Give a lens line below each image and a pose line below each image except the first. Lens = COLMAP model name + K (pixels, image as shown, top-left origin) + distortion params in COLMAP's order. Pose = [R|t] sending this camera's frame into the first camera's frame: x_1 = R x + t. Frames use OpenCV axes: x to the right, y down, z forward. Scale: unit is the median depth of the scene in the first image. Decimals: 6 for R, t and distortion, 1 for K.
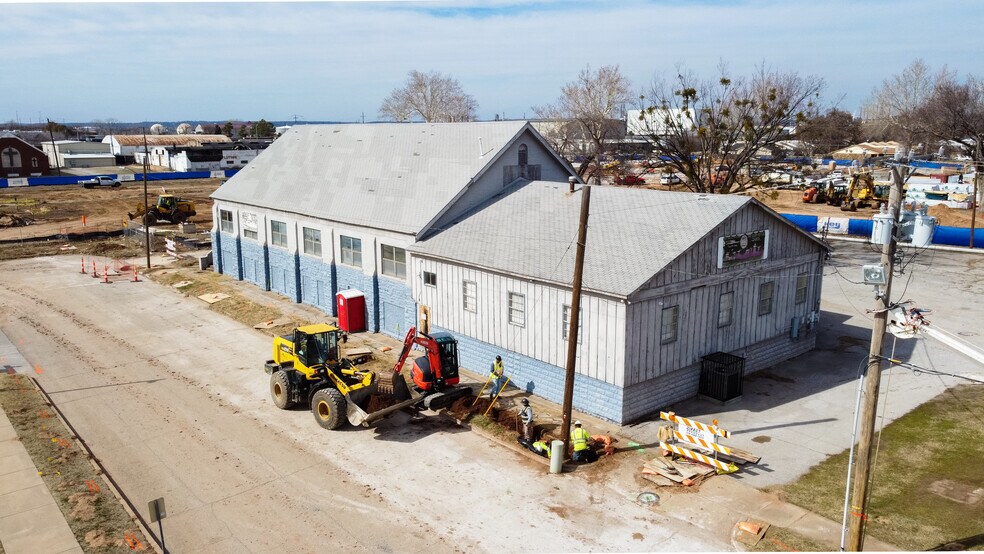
lens RADIAL K [[745.7, 0, 491.7], [0, 745.7, 262.1], [0, 0, 1]] dist [0.010857, 0.007337]
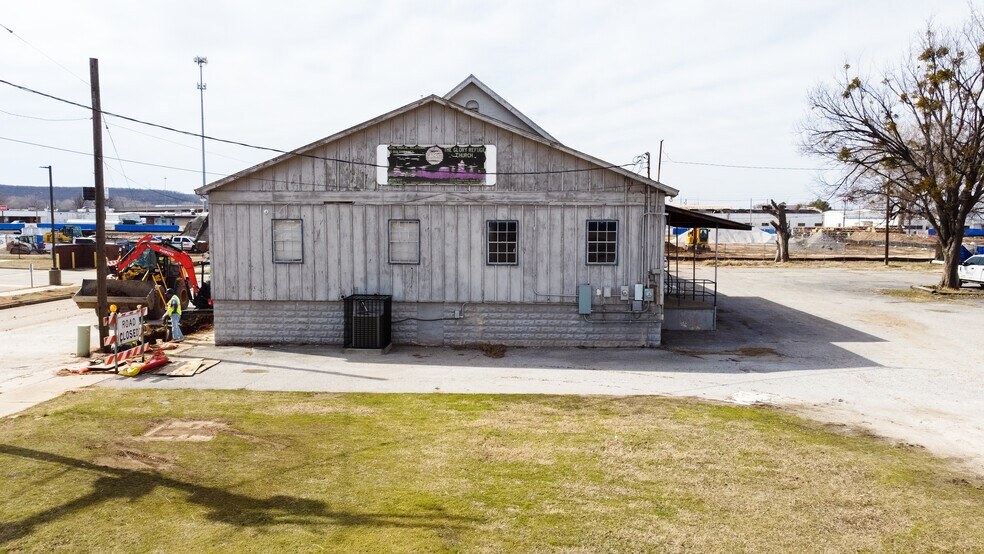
lens RADIAL K [[745.7, 0, 491.7], [0, 745.7, 262.1], [0, 0, 1]] dist [0.010857, 0.007337]
pose [[0.728834, 0.049343, -0.682911, 0.908928], [-0.126790, 0.989876, -0.063794, 0.121997], [0.672849, 0.133081, 0.727711, 0.498845]]
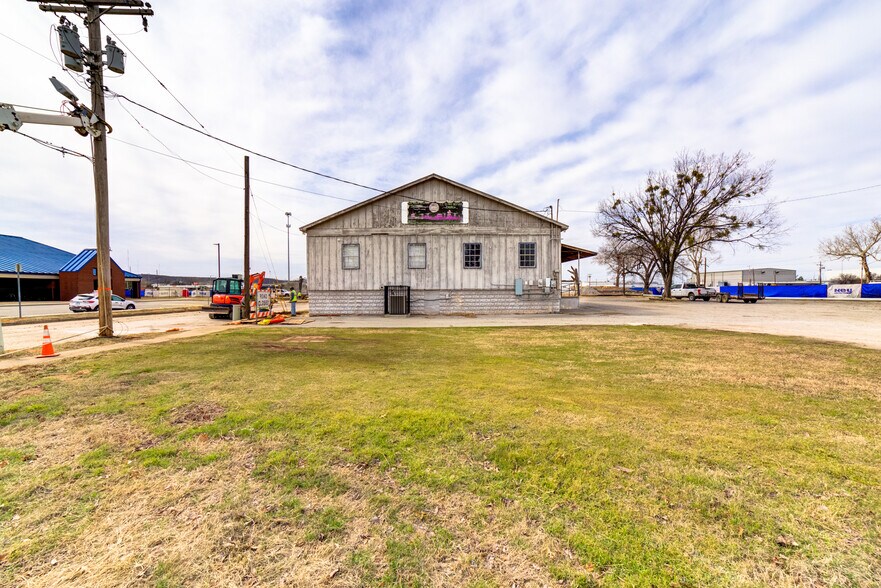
lens RADIAL K [[351.1, 0, 440.5], [0, 351.1, 294.0], [0, 0, 1]] dist [-0.070091, 0.000007]
pose [[0.762551, 0.006402, -0.646897, 0.764090], [-0.110025, 0.986667, -0.119932, 0.205192], [0.637503, 0.162629, 0.753088, 0.550972]]
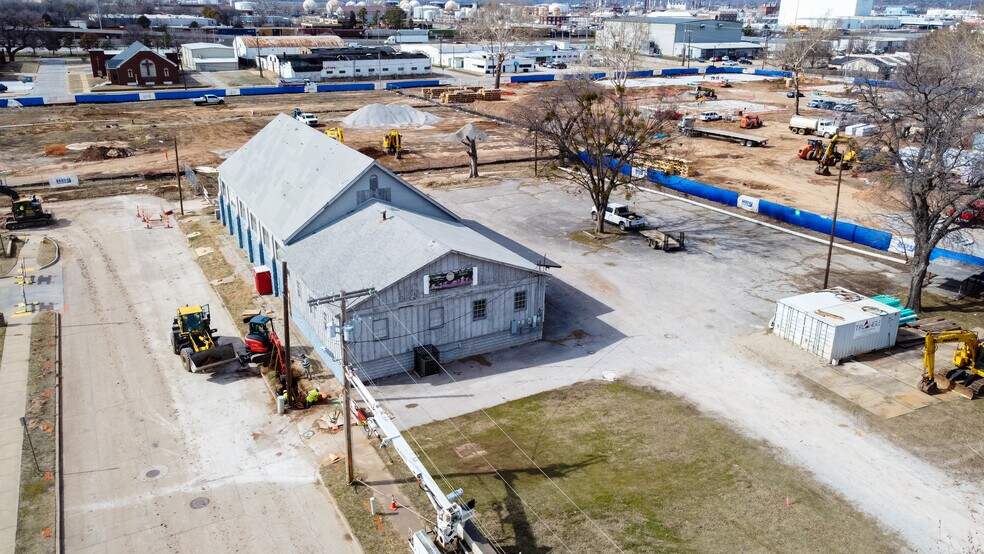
lens RADIAL K [[745.7, 0, 491.7], [0, 745.7, 262.1], [0, 0, 1]] dist [0.010857, 0.007337]
pose [[0.980349, 0.077557, -0.181387, 0.697892], [-0.047723, 0.985403, 0.163410, -0.311061], [0.191413, -0.151542, 0.969740, -0.465814]]
